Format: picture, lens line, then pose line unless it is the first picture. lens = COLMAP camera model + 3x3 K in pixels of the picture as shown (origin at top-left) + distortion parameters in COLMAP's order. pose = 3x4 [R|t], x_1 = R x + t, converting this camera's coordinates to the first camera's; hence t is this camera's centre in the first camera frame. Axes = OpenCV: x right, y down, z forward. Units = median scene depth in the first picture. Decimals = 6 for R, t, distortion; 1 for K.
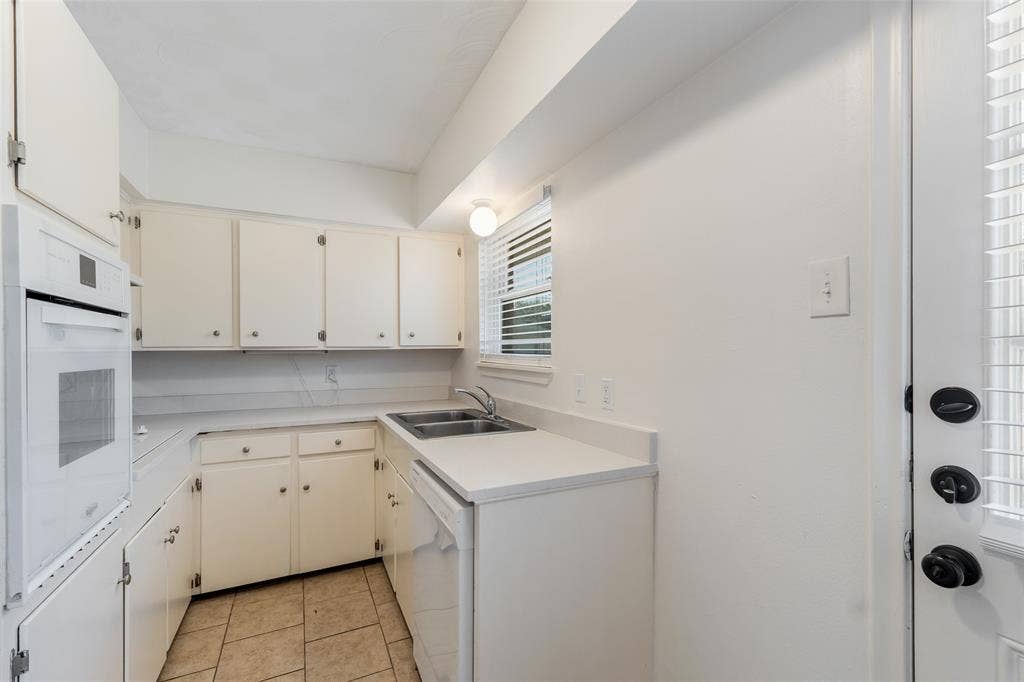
lens RADIAL K [[447.1, 0, 507.4], [0, 447.1, 352.6], [0, 0, 1]] dist [0.003195, 0.000147]
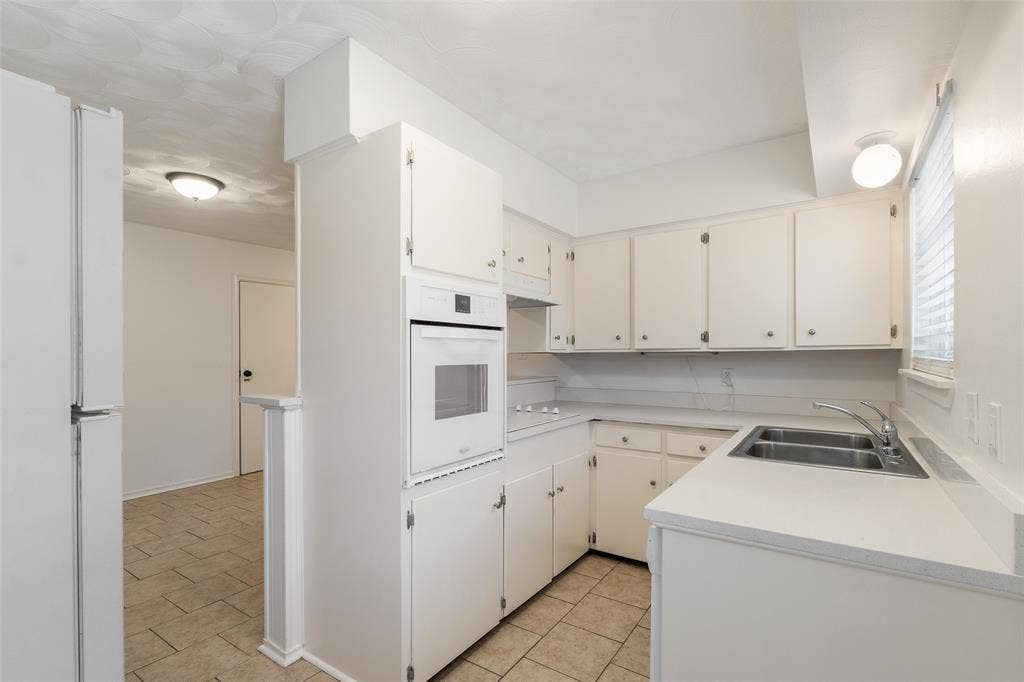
lens RADIAL K [[469.9, 0, 508.7], [0, 469.9, 358.1], [0, 0, 1]] dist [-0.003035, -0.000036]
pose [[0.495567, 0.008933, -0.868524, 0.296705], [-0.001977, 0.999956, 0.009157, -0.000397], [0.868568, -0.002821, 0.495563, 0.144722]]
